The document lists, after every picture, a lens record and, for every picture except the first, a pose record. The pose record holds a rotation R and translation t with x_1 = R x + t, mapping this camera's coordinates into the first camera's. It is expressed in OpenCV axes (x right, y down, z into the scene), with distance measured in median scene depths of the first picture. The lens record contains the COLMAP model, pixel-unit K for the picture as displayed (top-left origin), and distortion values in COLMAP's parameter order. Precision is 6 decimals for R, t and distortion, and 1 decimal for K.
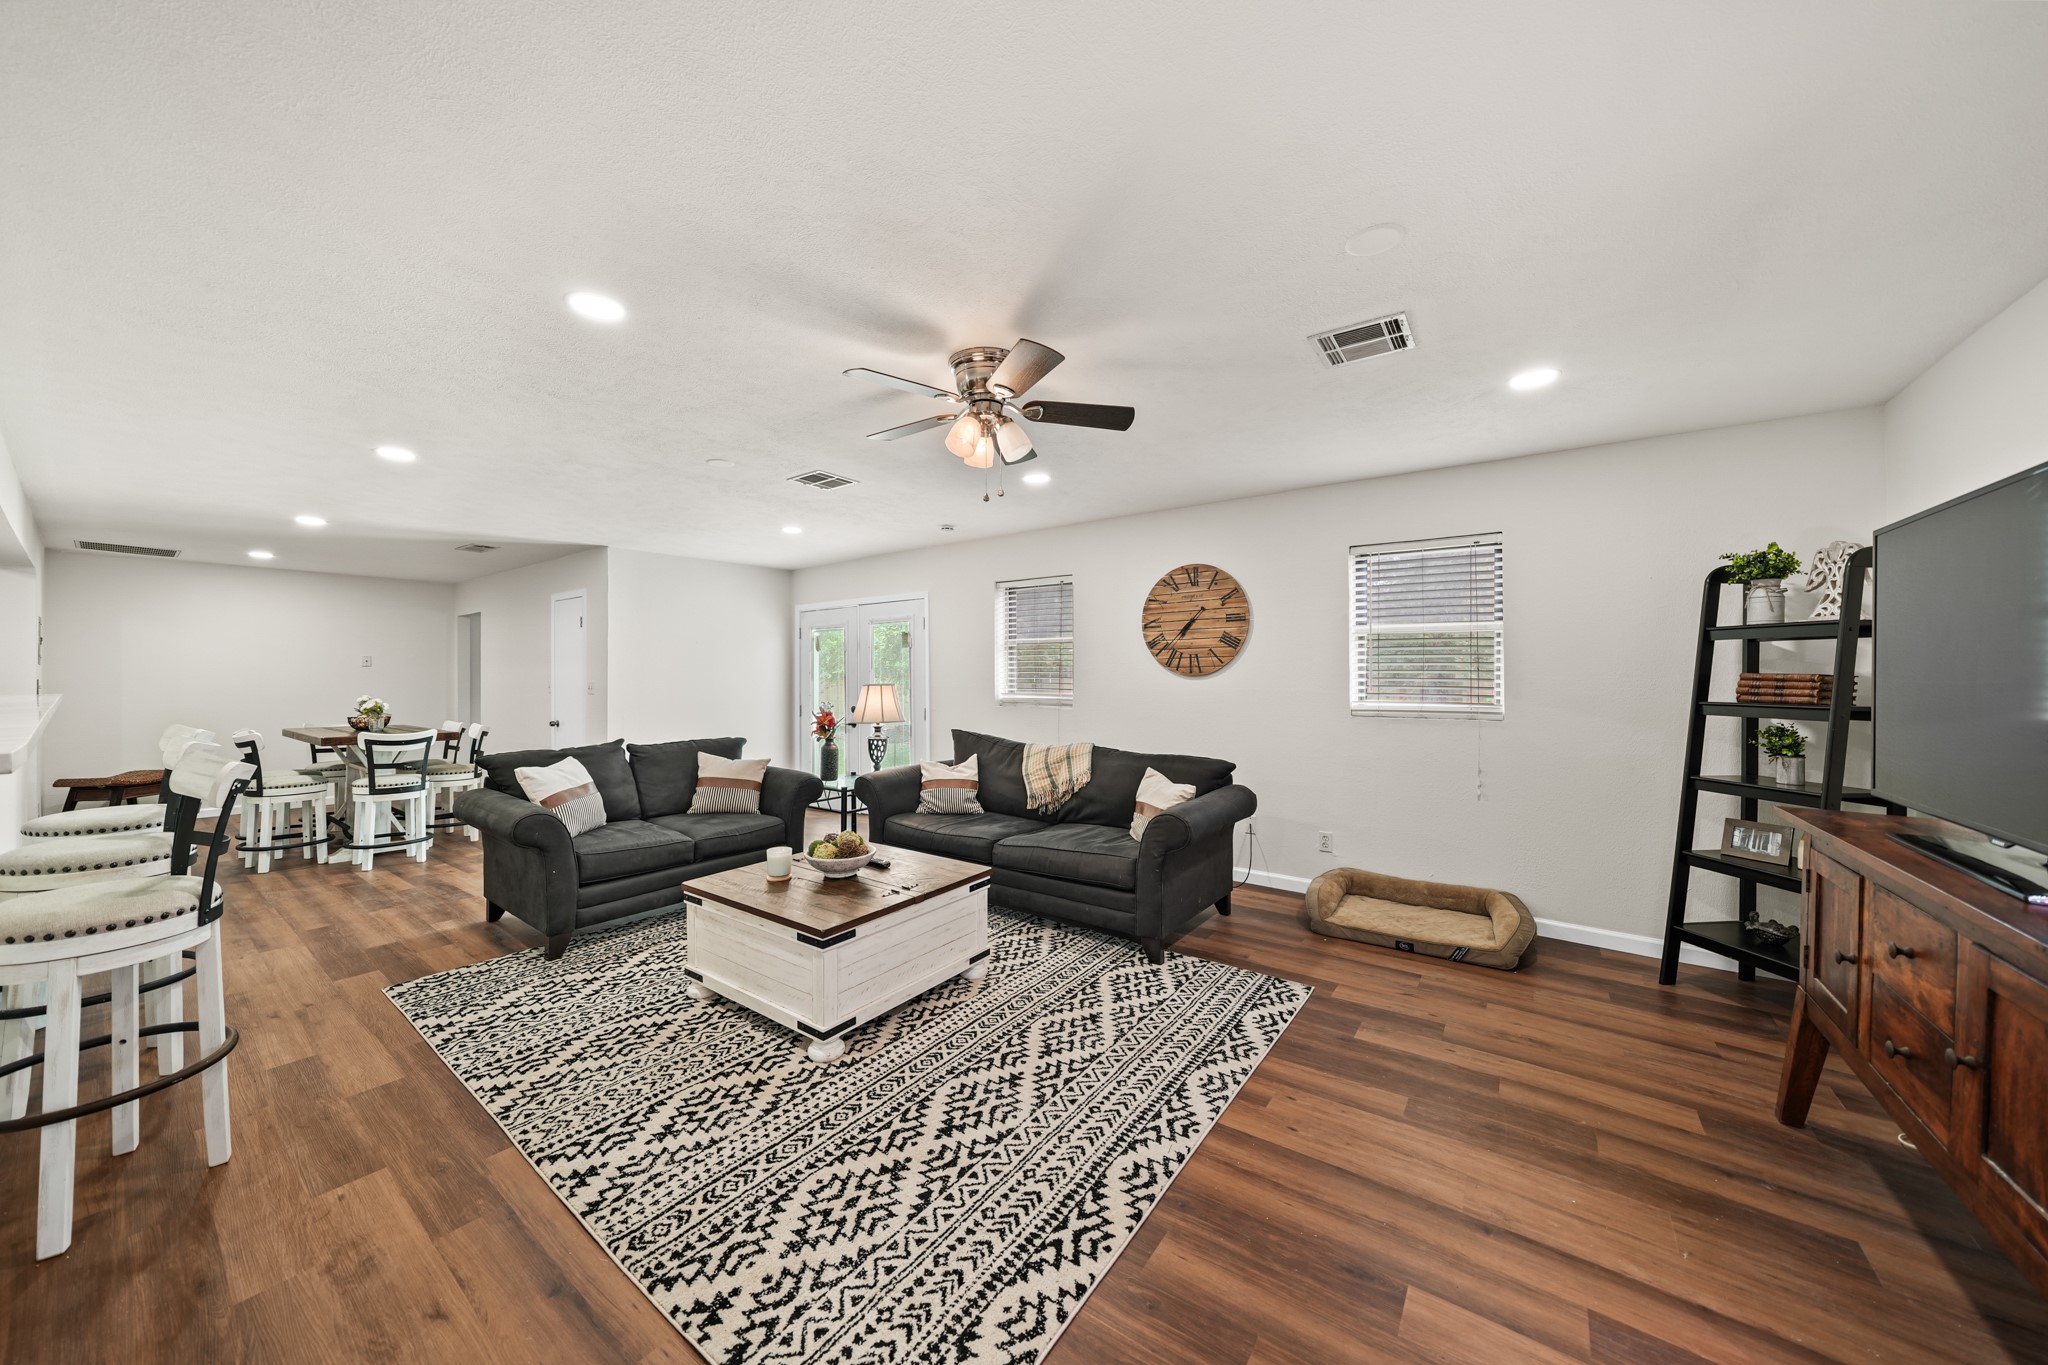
lens RADIAL K [[704.1, 0, 1028.9], [0, 704.1, 666.7], [0, 0, 1]] dist [-0.001735, -0.000002]
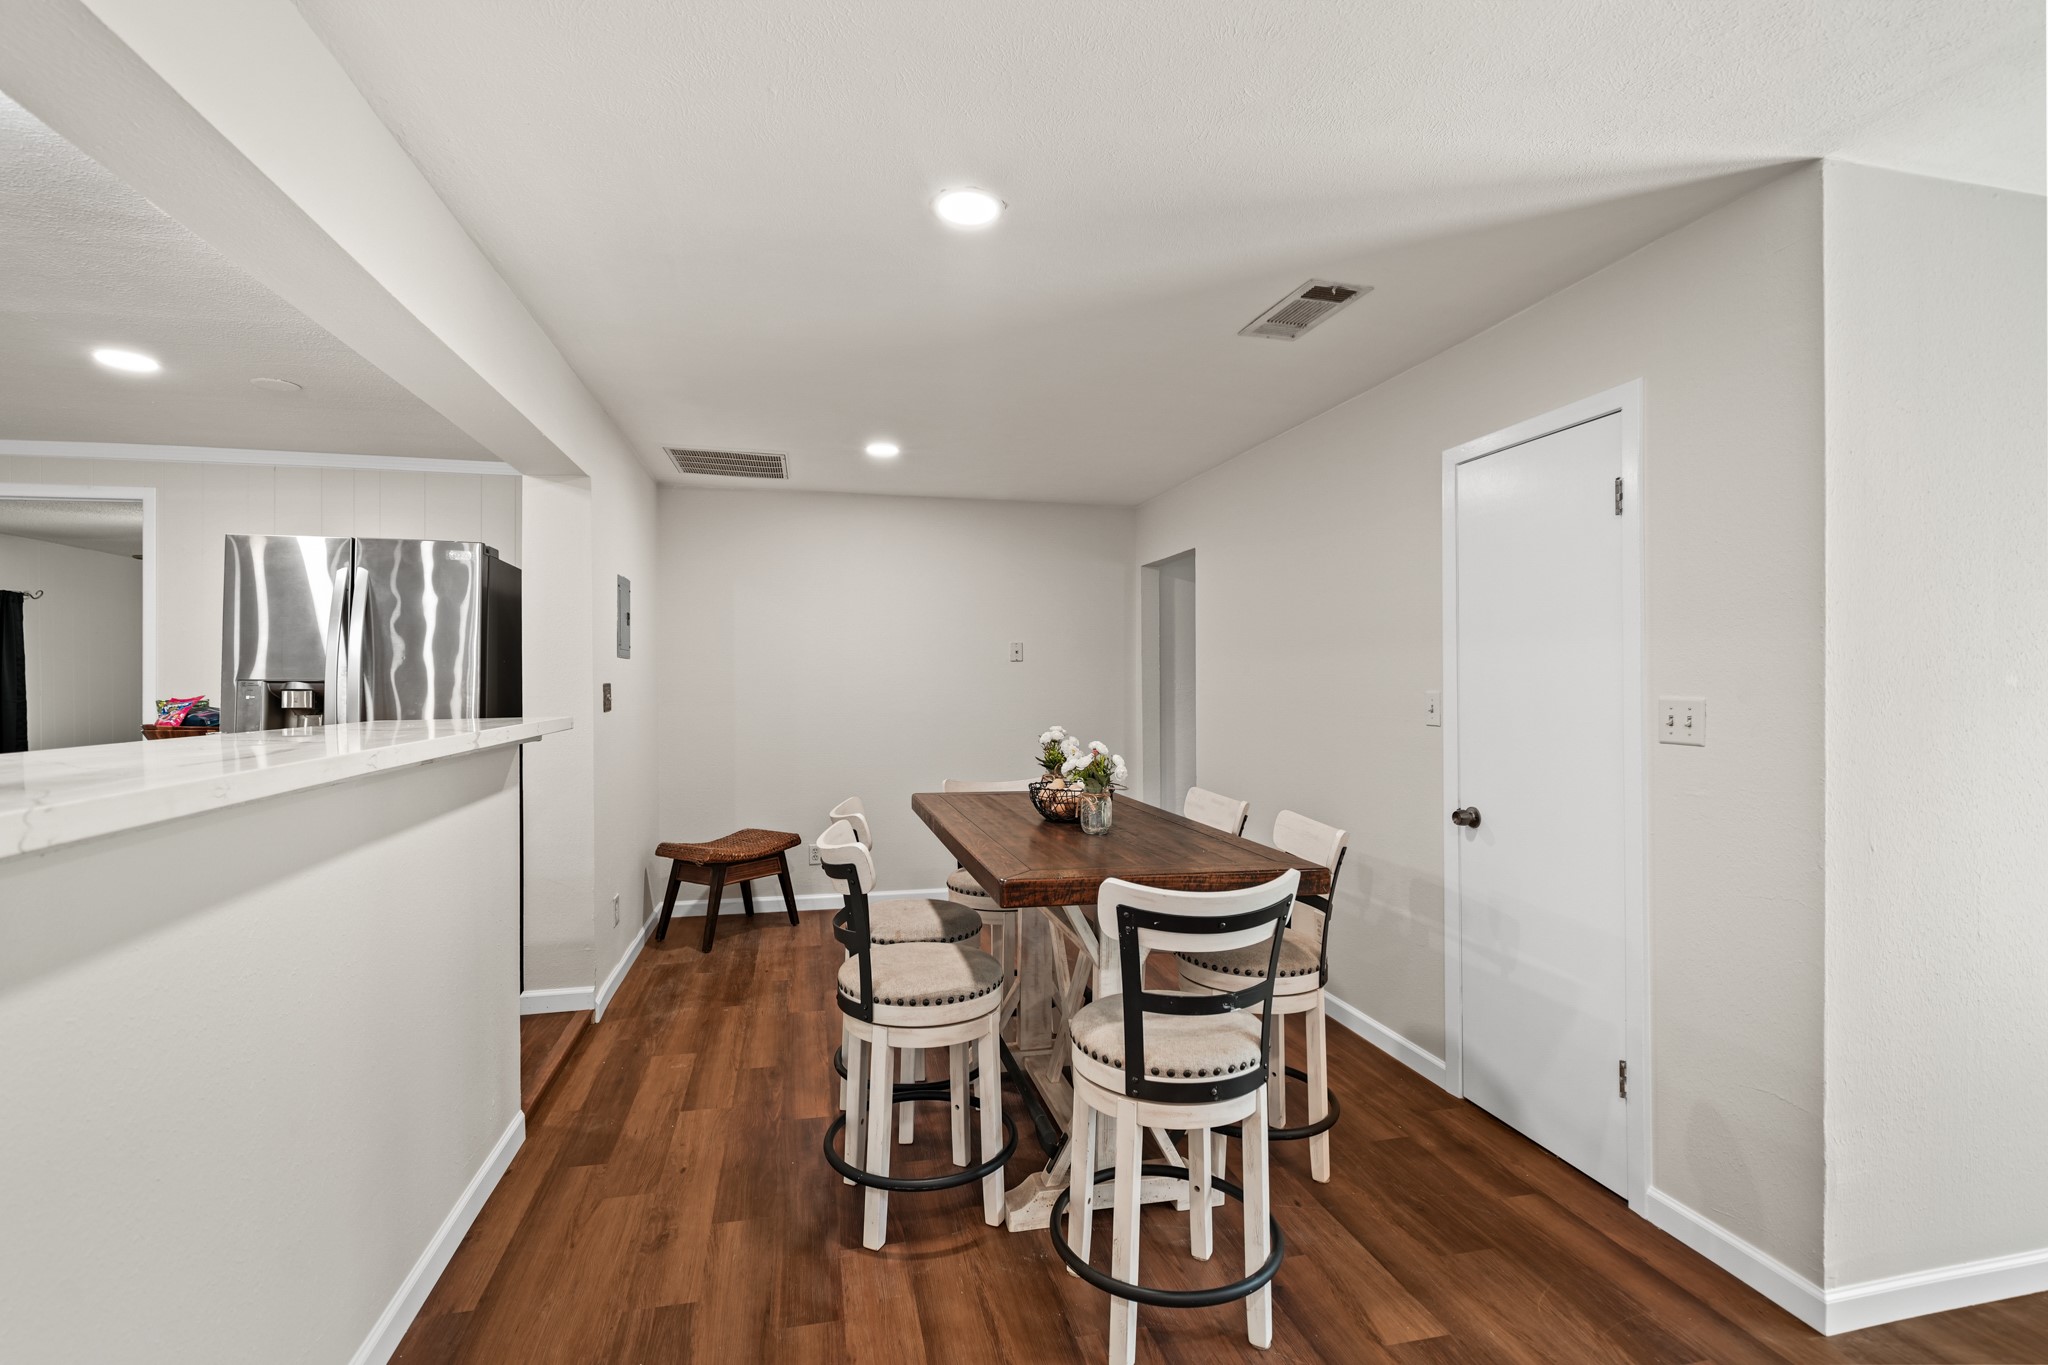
lens RADIAL K [[874.5, 0, 1013.4], [0, 874.5, 675.1], [0, 0, 1]] dist [-0.004151, -0.000143]
pose [[0.765369, 0.000830, -0.643591, -1.418452], [0.003512, 0.999979, 0.005467, 0.018464], [0.643582, -0.006445, 0.765350, 1.334467]]
